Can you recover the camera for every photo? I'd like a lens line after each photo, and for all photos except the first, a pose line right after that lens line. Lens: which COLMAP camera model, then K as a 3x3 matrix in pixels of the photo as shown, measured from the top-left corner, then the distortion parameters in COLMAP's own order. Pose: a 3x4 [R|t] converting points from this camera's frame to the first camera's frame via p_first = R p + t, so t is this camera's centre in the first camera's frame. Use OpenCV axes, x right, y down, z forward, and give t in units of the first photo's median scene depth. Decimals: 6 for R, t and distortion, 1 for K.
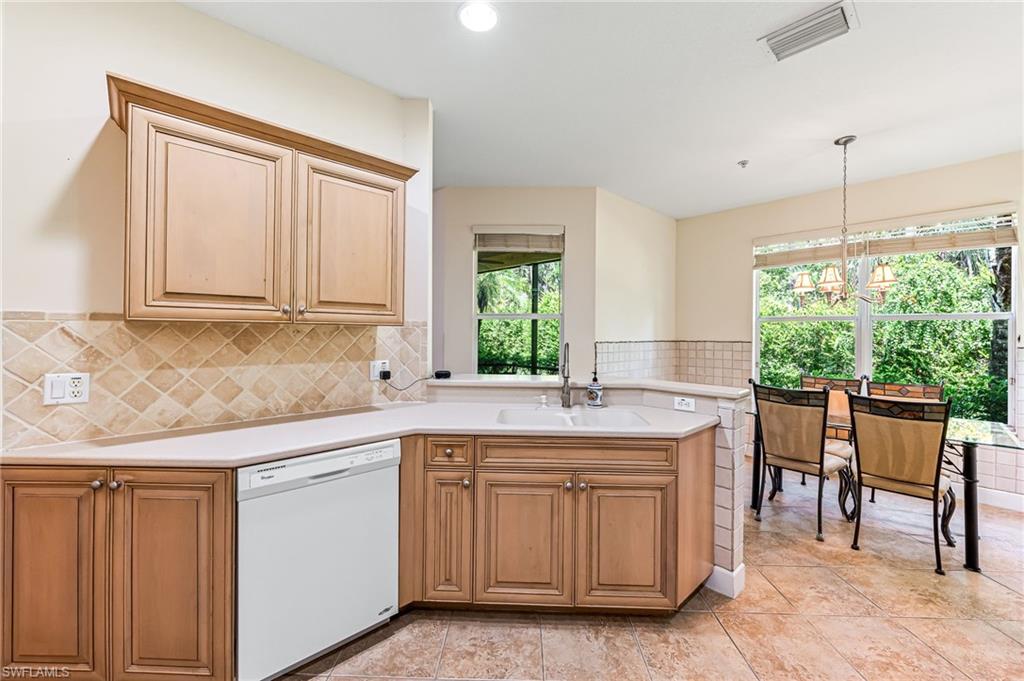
lens RADIAL K [[409.4, 0, 509.8], [0, 409.4, 330.3], [0, 0, 1]] dist [-0.000845, -0.000154]
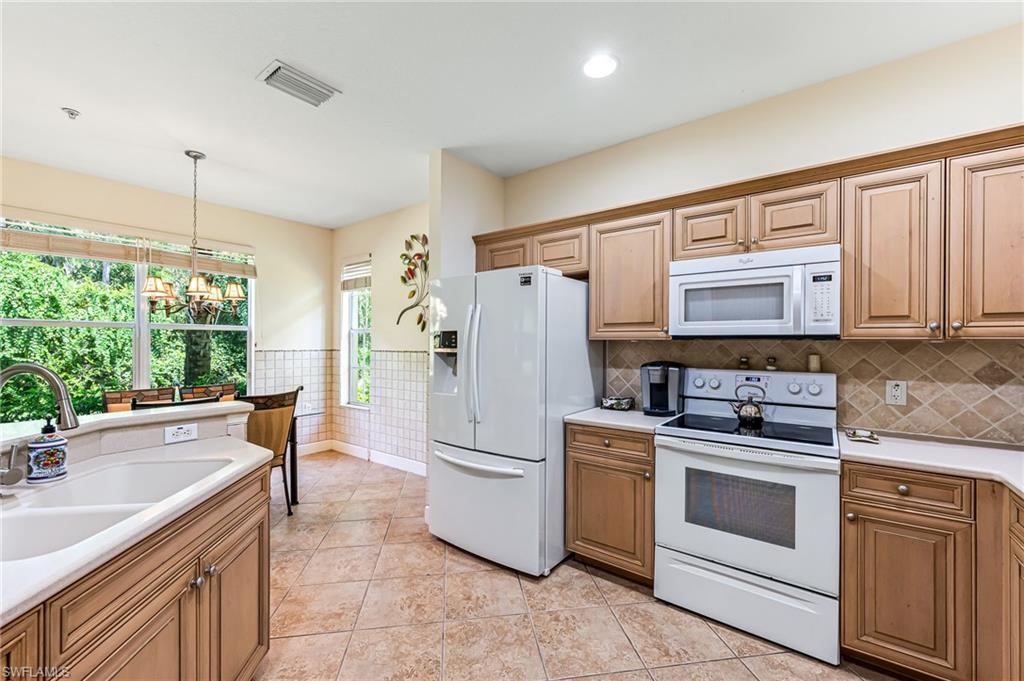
lens RADIAL K [[417.7, 0, 515.3], [0, 417.7, 343.2], [0, 0, 1]] dist [0.000425, 0.000097]
pose [[-0.178567, -0.007890, 0.983896, -0.099394], [-0.008029, 0.999946, 0.006562, -0.000666], [-0.983895, -0.006728, -0.178621, 0.106748]]
